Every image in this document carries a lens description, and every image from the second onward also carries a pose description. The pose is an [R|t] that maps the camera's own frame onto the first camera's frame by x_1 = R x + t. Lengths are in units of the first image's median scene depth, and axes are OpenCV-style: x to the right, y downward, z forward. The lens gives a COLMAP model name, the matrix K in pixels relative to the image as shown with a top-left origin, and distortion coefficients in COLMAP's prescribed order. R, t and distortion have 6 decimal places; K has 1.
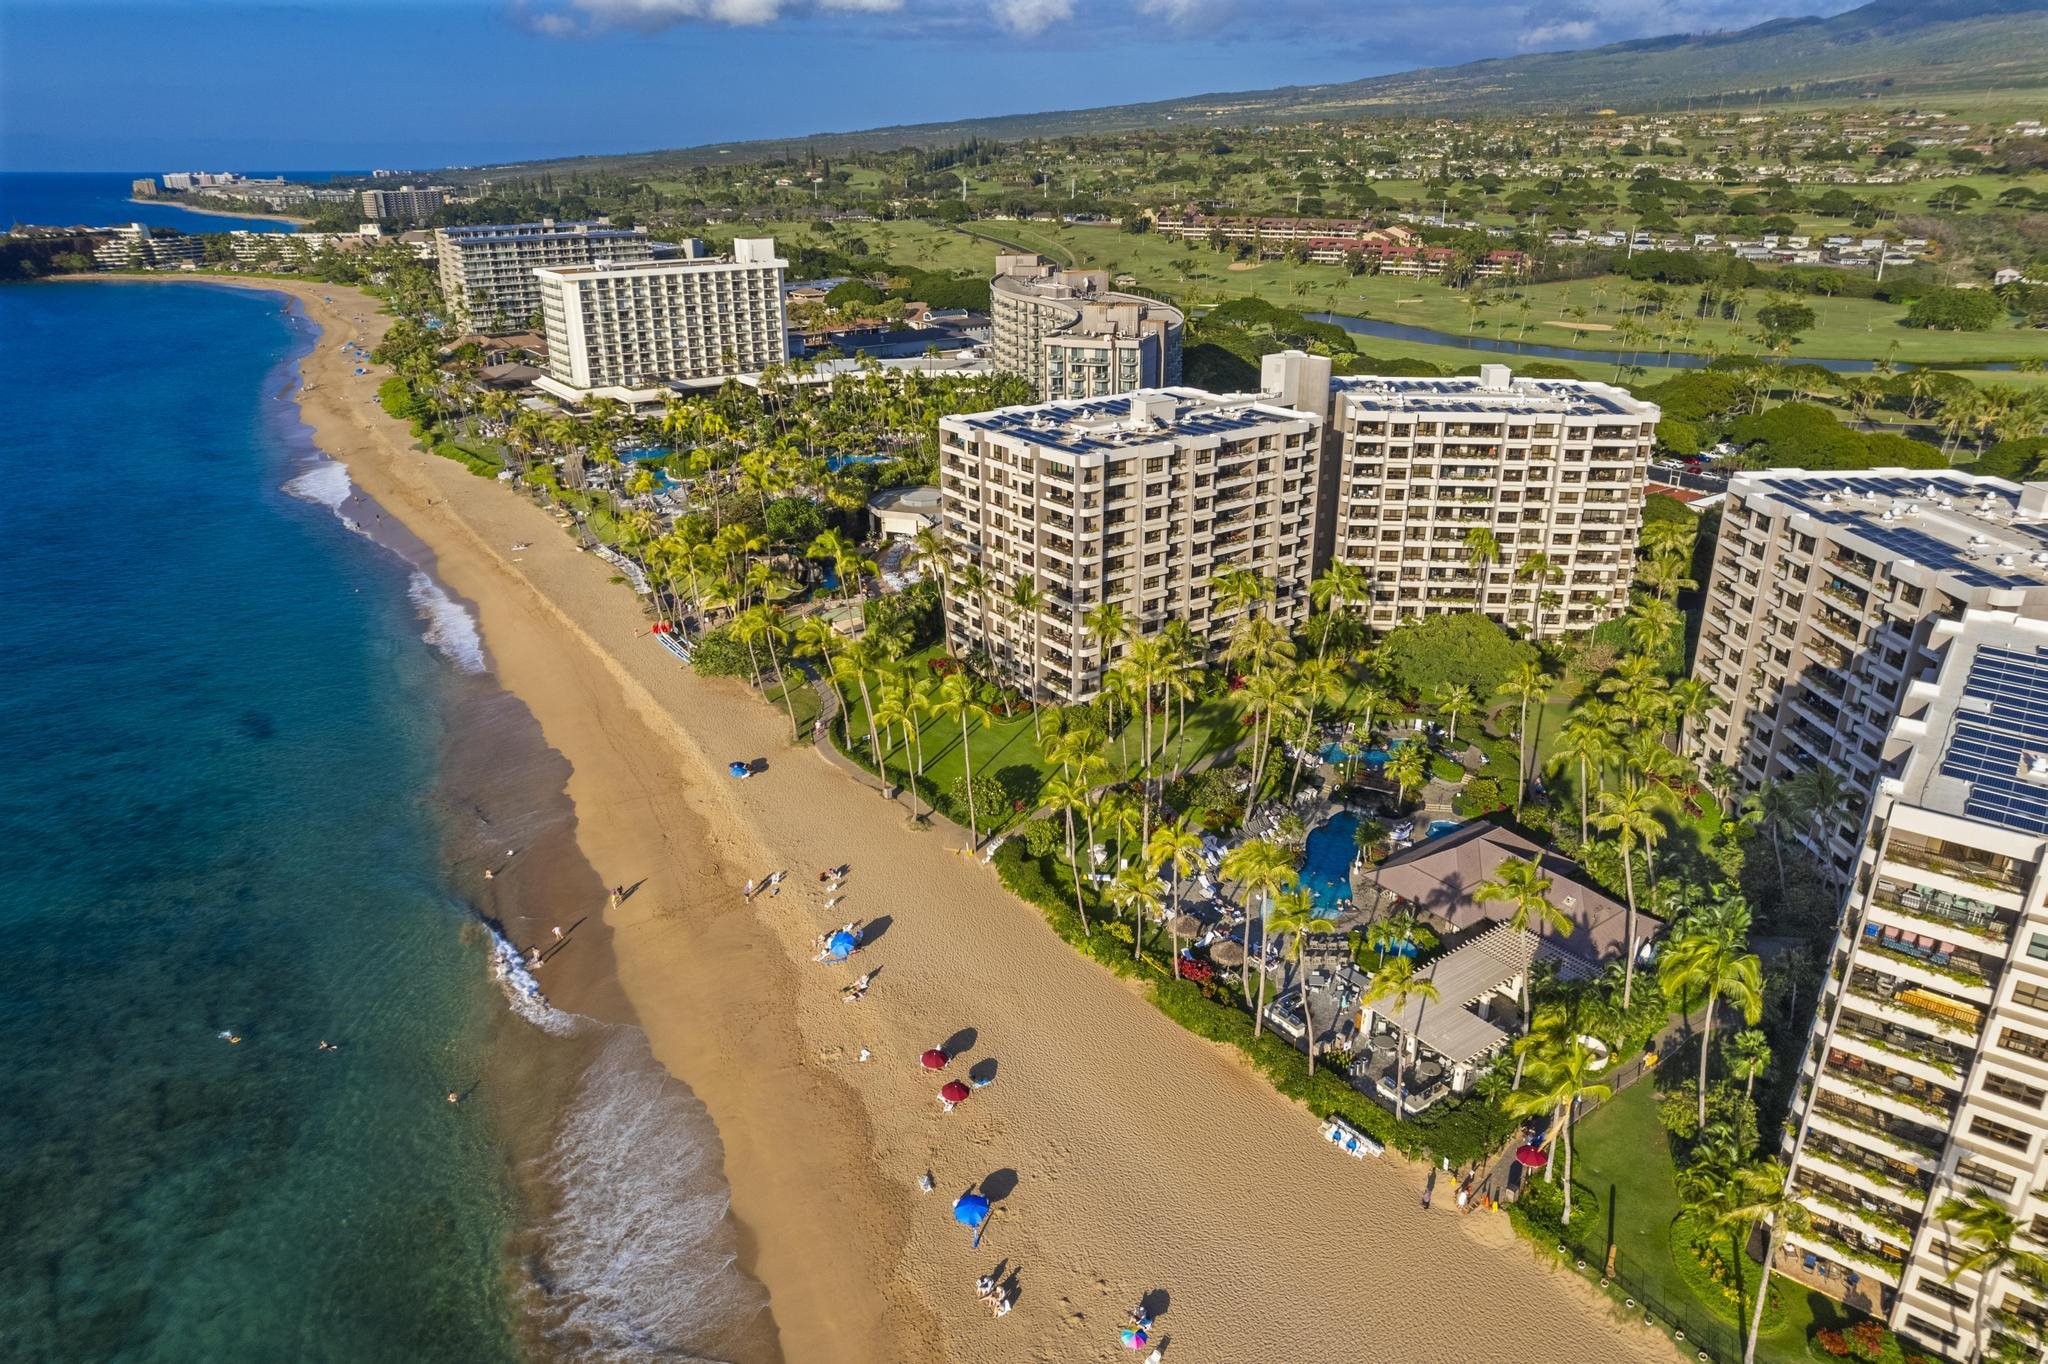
lens RADIAL K [[1289.3, 0, 1024.0], [0, 1289.3, 682.0], [0, 0, 1]] dist [-0.083667, 0.064958]
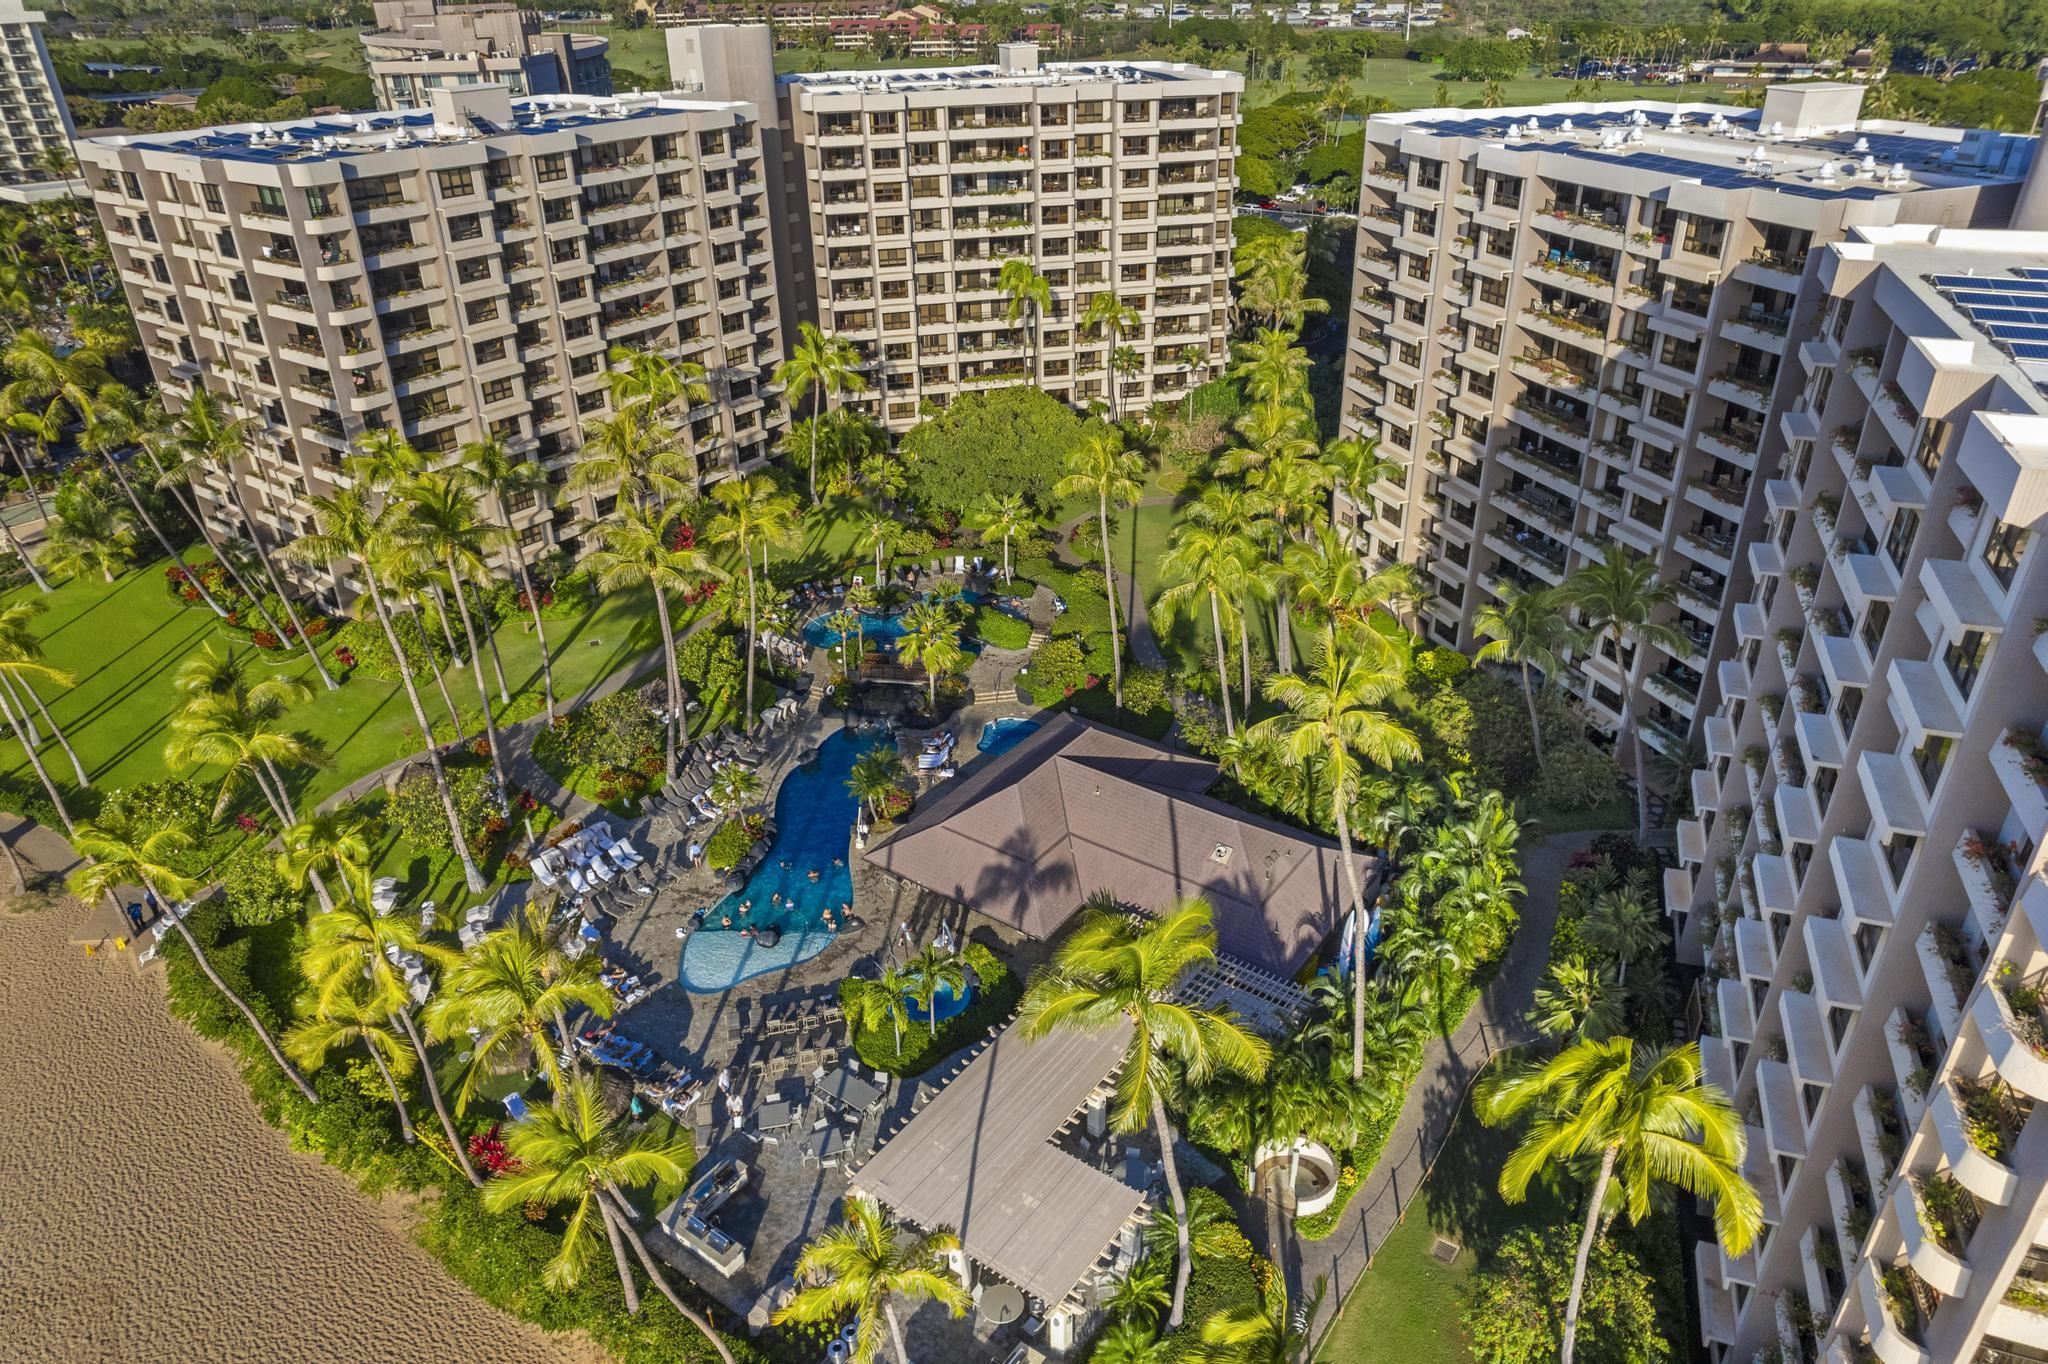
lens RADIAL K [[1322.4, 0, 1024.0], [0, 1322.4, 682.0], [0, 0, 1]] dist [-0.052750, -0.001017]
pose [[0.946566, -0.162784, 0.278413, 0.131653], [0.131058, 0.982929, 0.129127, 0.009026], [-0.294680, -0.085739, 0.951742, 0.319176]]
